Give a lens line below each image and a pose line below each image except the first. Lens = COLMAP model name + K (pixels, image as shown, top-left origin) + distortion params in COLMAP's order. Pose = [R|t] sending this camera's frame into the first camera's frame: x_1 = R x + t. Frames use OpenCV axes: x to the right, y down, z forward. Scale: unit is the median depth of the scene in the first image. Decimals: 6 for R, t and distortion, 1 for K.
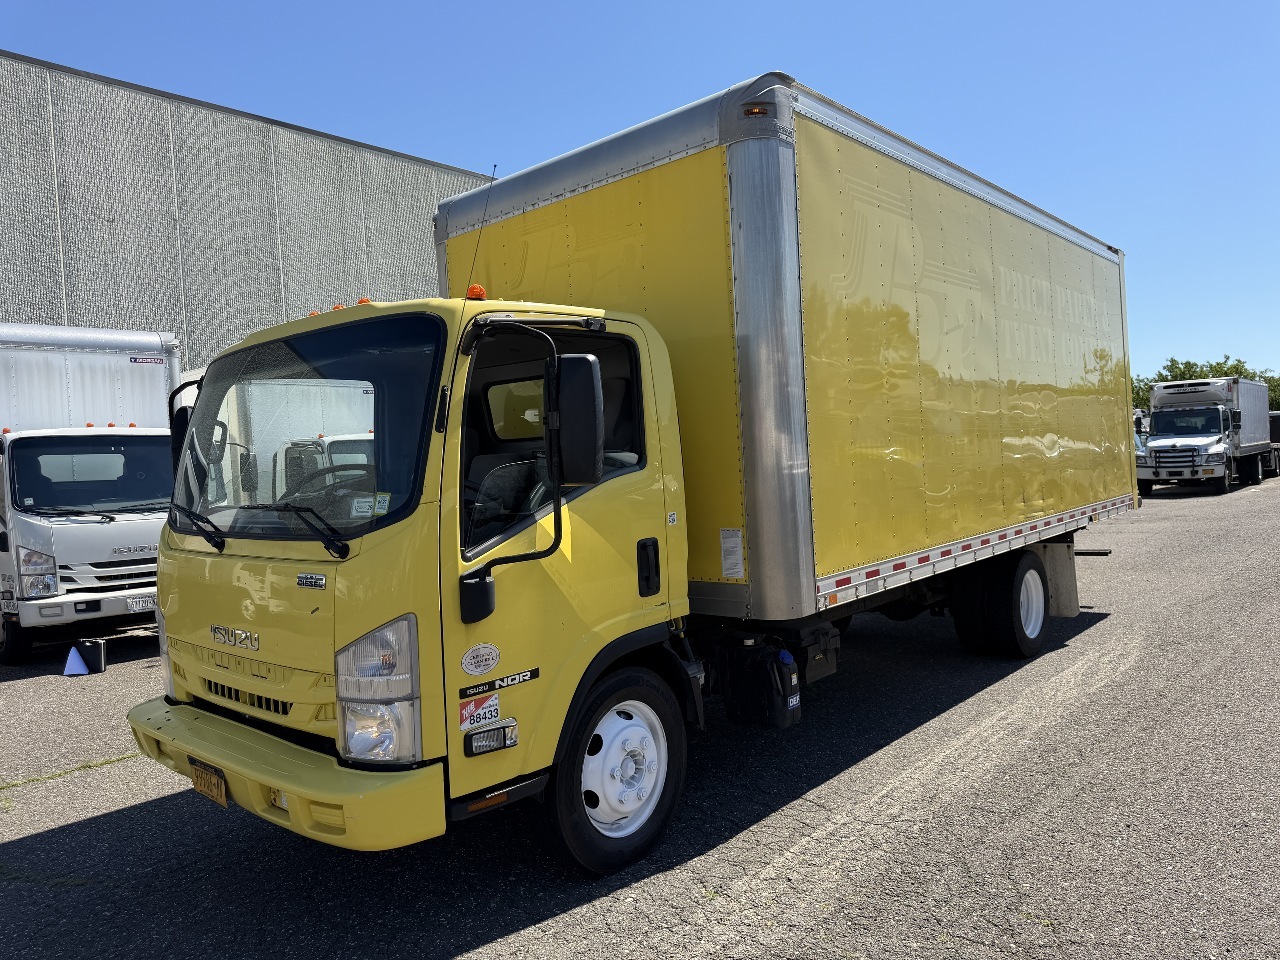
lens RADIAL K [[922.1, 0, 640.0], [0, 922.1, 480.0], [0, 0, 1]] dist [0.004993, 0.001033]
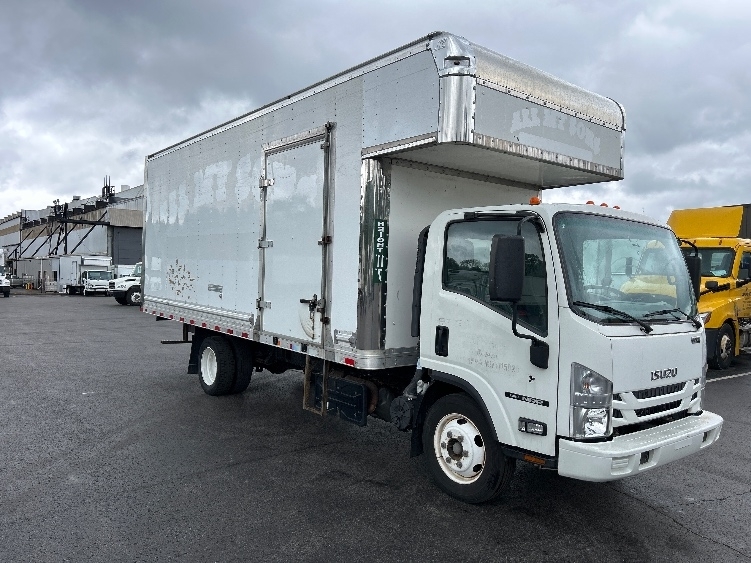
lens RADIAL K [[541.0, 0, 375.5], [0, 541.0, 281.5], [0, 0, 1]] dist [0.004993, 0.001033]
pose [[0.203599, 0.056329, 0.977433, -1.787892], [-0.012689, 0.998412, -0.054895, 0.046721], [-0.978972, -0.001226, 0.203990, 1.452097]]
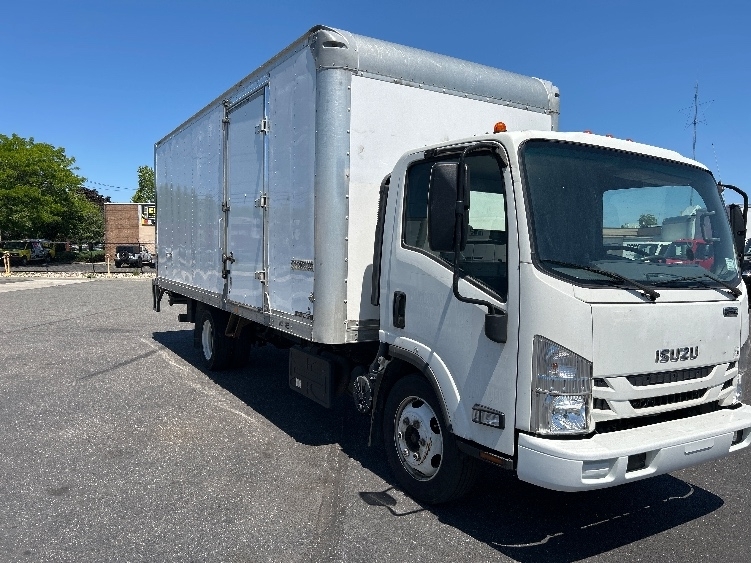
lens RADIAL K [[541.0, 0, 375.5], [0, 541.0, 281.5], [0, 0, 1]] dist [0.004993, 0.001033]
pose [[0.336715, 0.019266, 0.941409, -1.507489], [-0.017091, 0.999751, -0.014347, 0.076504], [-0.941451, -0.011259, 0.336961, 1.242021]]
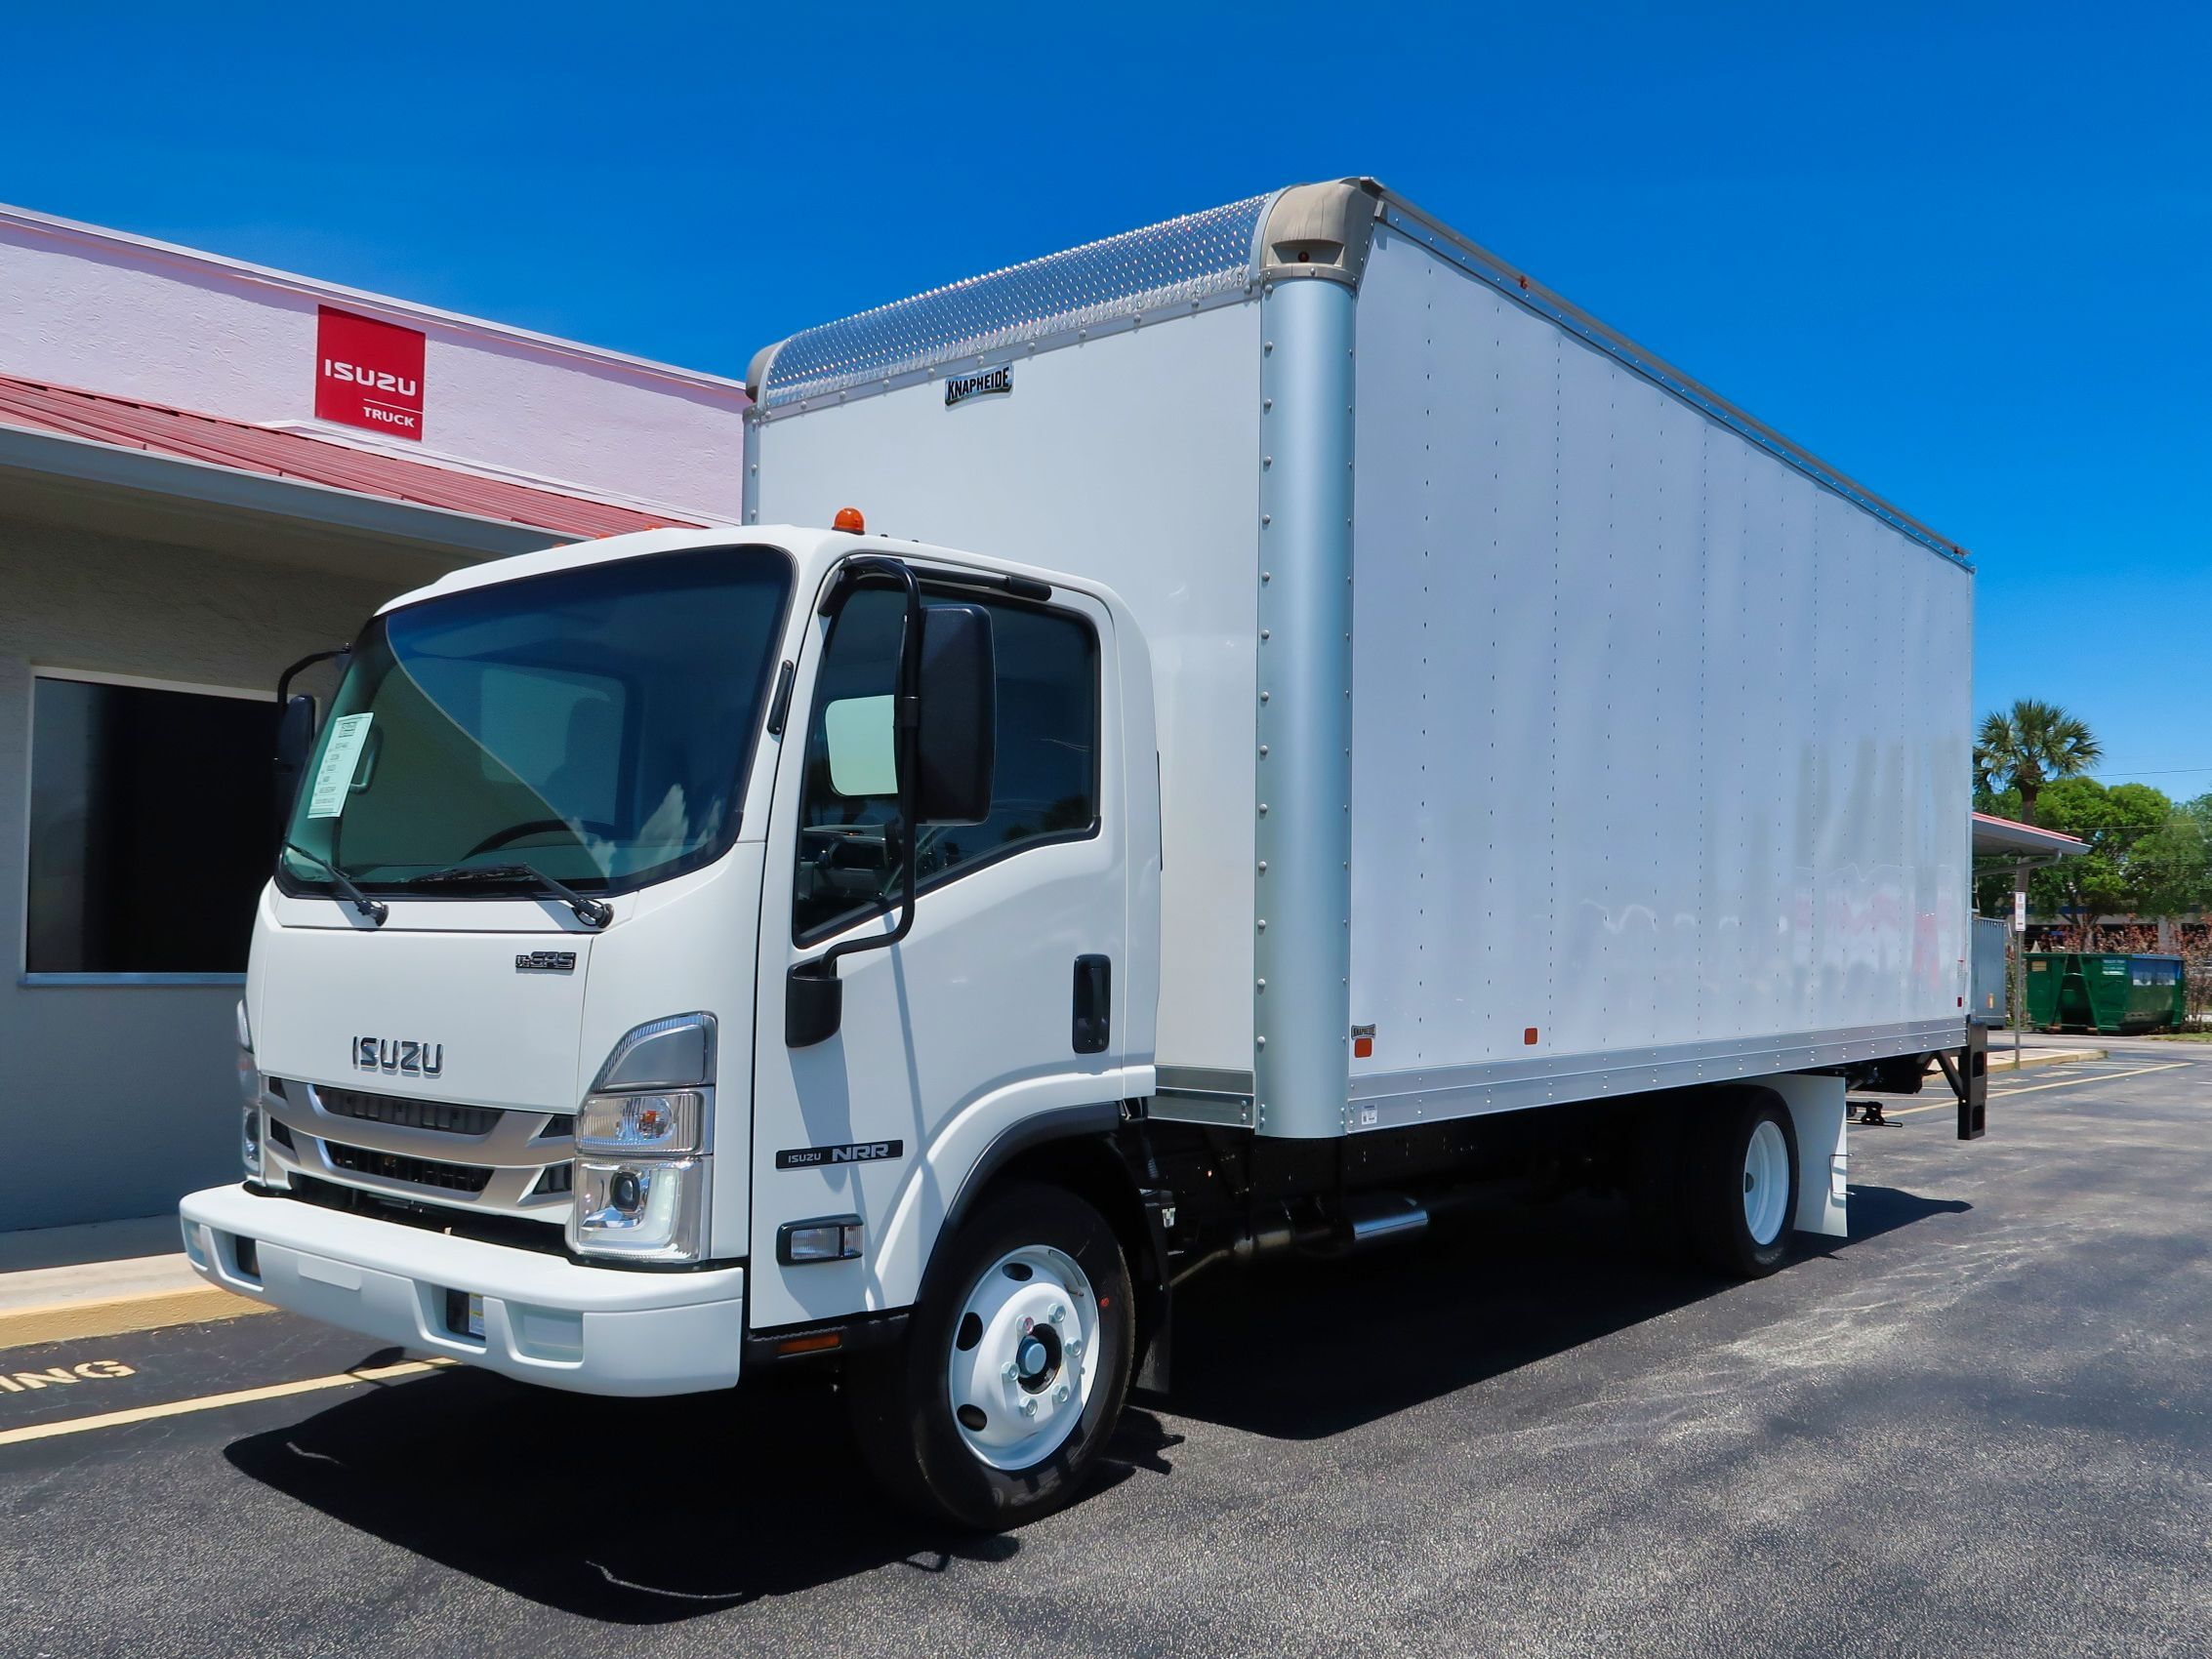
lens RADIAL K [[1875.4, 0, 1106.0], [0, 1875.4, 829.5], [0, 0, 1]] dist [-0.101898, -0.000558]
pose [[0.997507, 0.065828, 0.025435, -0.022384], [-0.063461, 0.994380, -0.084737, 0.099417], [-0.030870, 0.082911, 0.996079, -0.234603]]
